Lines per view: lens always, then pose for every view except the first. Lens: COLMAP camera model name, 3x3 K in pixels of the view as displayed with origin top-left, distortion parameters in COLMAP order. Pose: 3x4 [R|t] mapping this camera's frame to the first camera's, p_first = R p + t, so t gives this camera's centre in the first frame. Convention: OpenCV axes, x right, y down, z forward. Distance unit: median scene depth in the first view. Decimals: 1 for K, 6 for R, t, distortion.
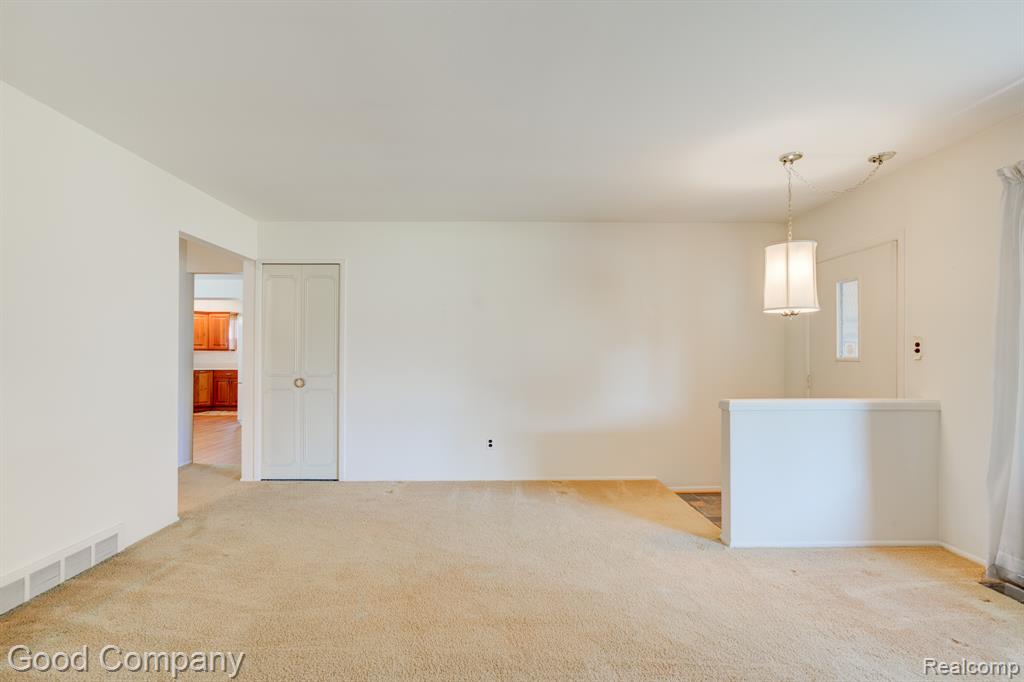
lens RADIAL K [[466.6, 0, 498.6], [0, 466.6, 345.4], [0, 0, 1]] dist [-0.001964, 0.000197]
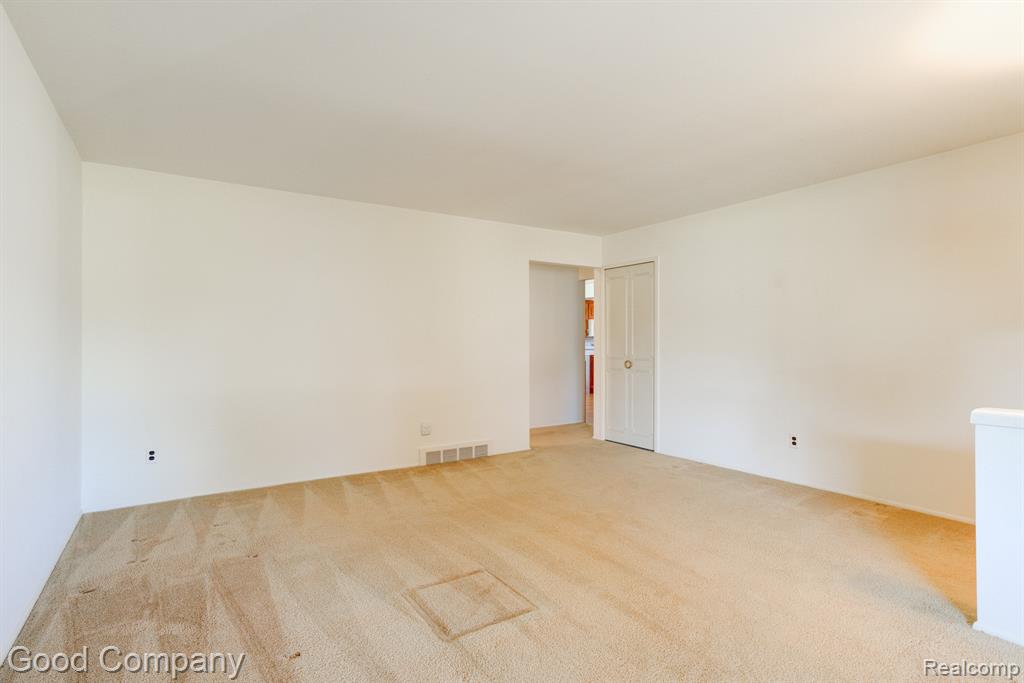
lens RADIAL K [[510.8, 0, 512.0], [0, 510.8, 341.5], [0, 0, 1]] dist [-0.000709, 0.000028]
pose [[0.543716, -0.001345, -0.839268, 0.559135], [0.018785, 0.999768, 0.010567, 0.001071], [0.839059, -0.021511, 0.543615, 0.035673]]
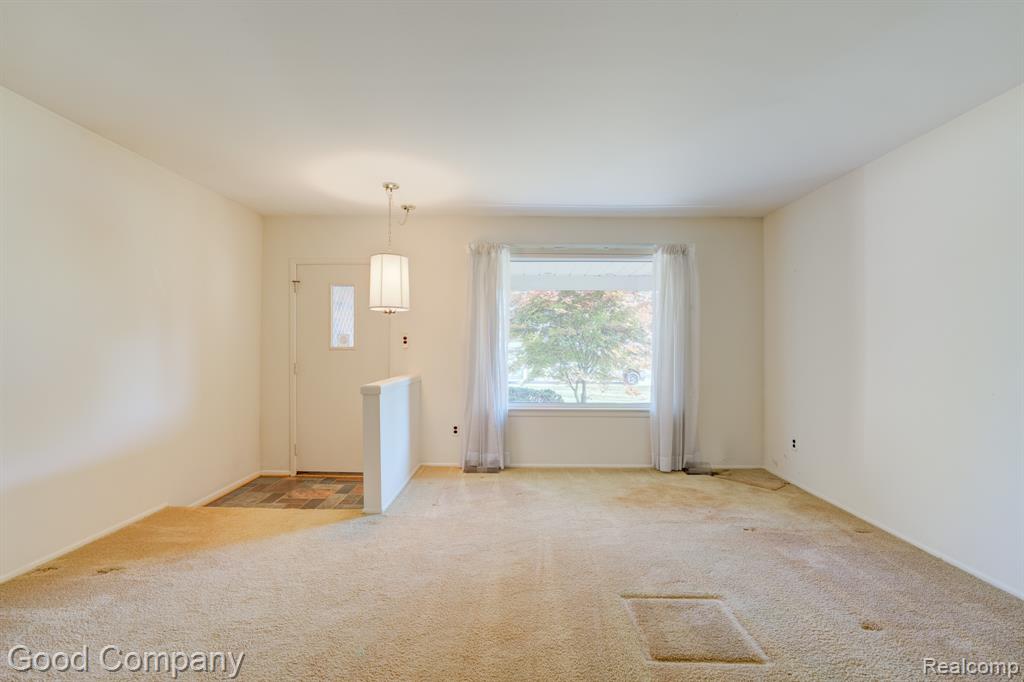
lens RADIAL K [[466.6, 0, 498.6], [0, 466.6, 345.4], [0, 0, 1]] dist [-0.001964, 0.000197]
pose [[0.057462, -0.002316, 0.998345, -0.450832], [-0.023089, 0.999727, 0.003648, 0.007954], [-0.998081, -0.023261, 0.057392, 0.474337]]
